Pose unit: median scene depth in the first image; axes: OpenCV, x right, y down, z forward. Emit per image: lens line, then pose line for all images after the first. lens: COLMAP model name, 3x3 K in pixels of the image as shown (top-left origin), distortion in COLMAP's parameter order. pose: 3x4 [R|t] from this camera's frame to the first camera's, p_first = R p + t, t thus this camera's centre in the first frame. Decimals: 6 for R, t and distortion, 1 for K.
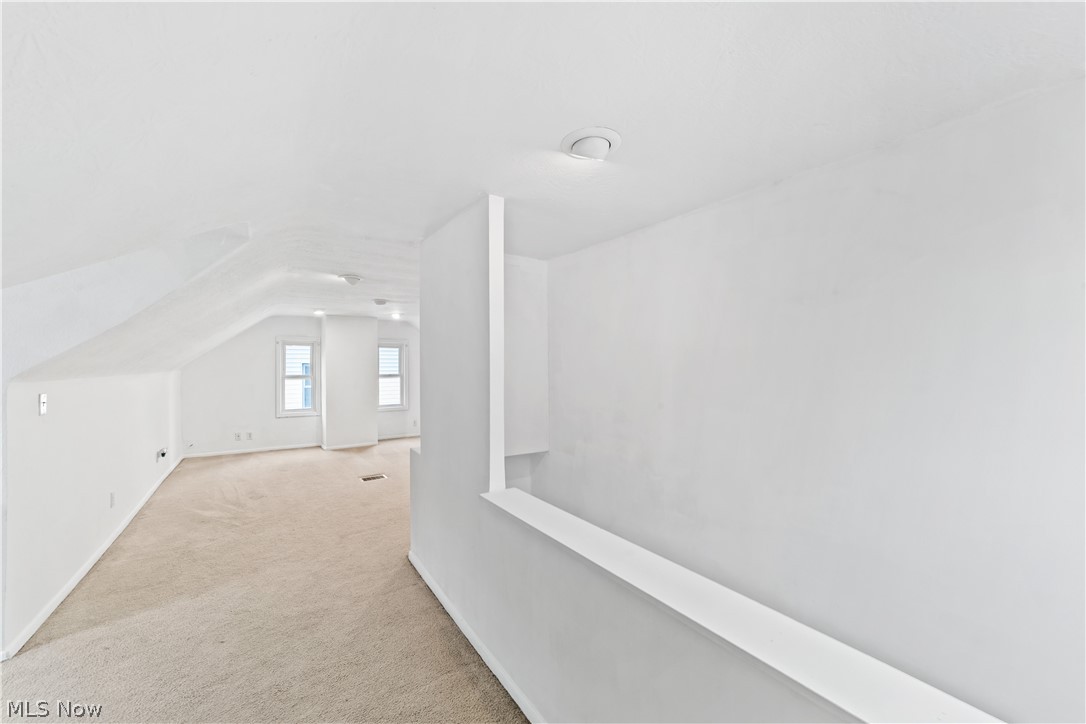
lens RADIAL K [[418.4, 0, 536.5], [0, 418.4, 362.2], [0, 0, 1]] dist [-0.014839, 0.006955]
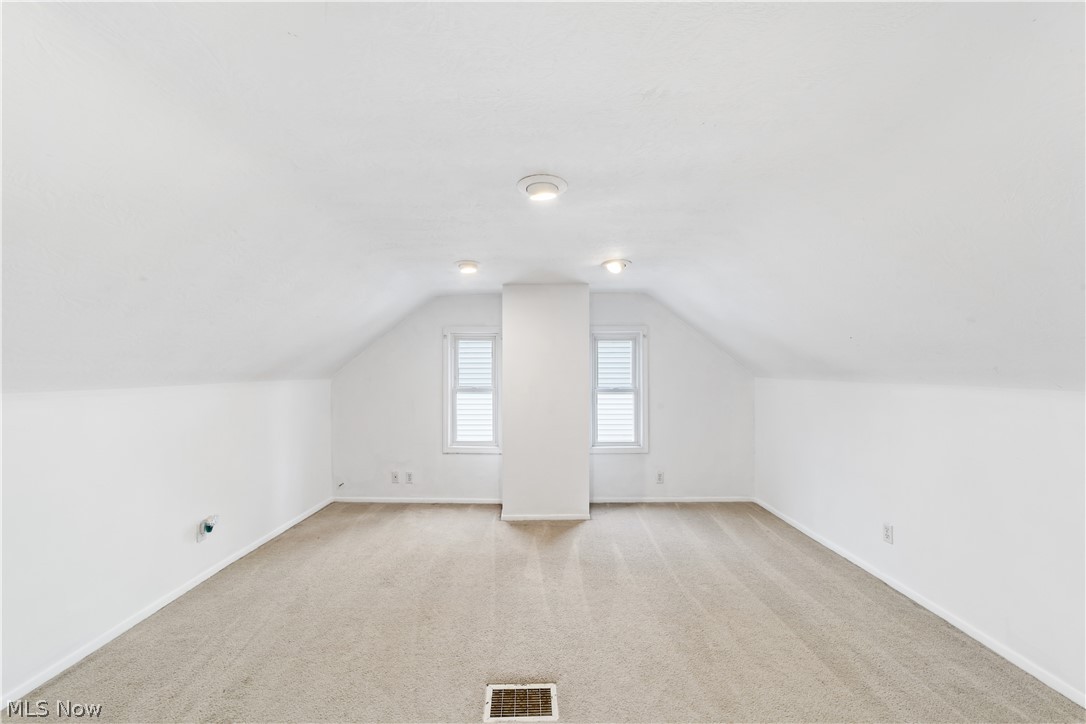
lens RADIAL K [[418.4, 0, 537.5], [0, 418.4, 364.6], [0, 0, 1]] dist [-0.014839, 0.006955]
pose [[0.827221, -0.007347, -0.561828, -0.141734], [0.003348, 0.999961, -0.008147, 0.002360], [0.561866, 0.004858, 0.827214, 0.550661]]
